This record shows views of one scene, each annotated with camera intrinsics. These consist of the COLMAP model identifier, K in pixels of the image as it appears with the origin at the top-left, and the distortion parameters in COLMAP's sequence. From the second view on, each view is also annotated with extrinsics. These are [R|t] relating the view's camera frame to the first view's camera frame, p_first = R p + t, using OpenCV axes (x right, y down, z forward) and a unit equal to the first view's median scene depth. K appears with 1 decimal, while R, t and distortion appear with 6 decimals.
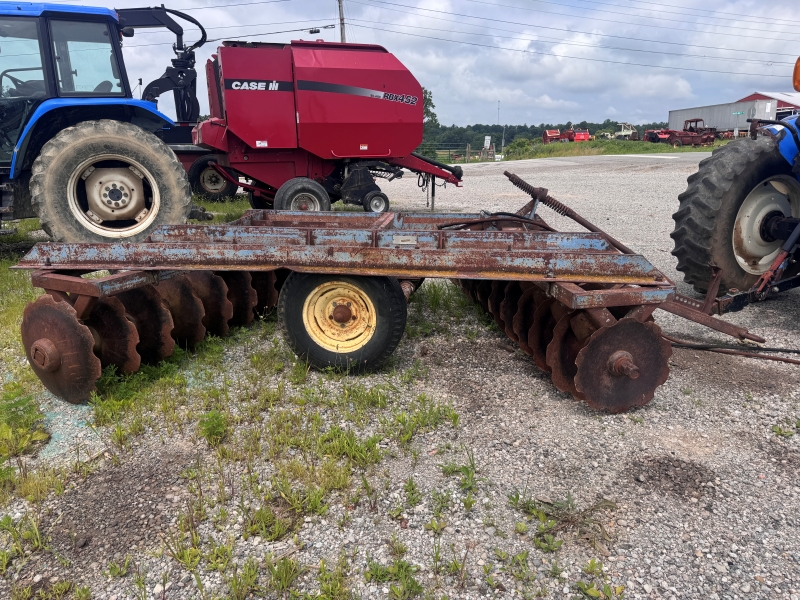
lens RADIAL K [[567.5, 0, 400.9], [0, 567.5, 306.3], [0, 0, 1]] dist [0.039636, -0.048660]
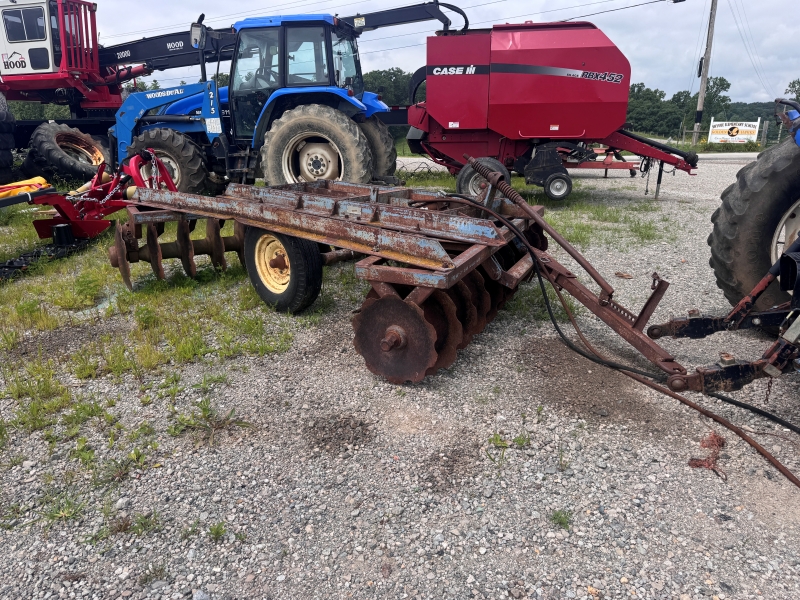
lens RADIAL K [[567.5, 0, 386.3], [0, 567.5, 302.3], [0, 0, 1]] dist [0.039636, -0.048660]
pose [[0.814572, 0.182364, -0.550650, 0.386467], [-0.168226, 0.982766, 0.076616, -0.017459], [0.555132, 0.030224, 0.831213, 0.047357]]
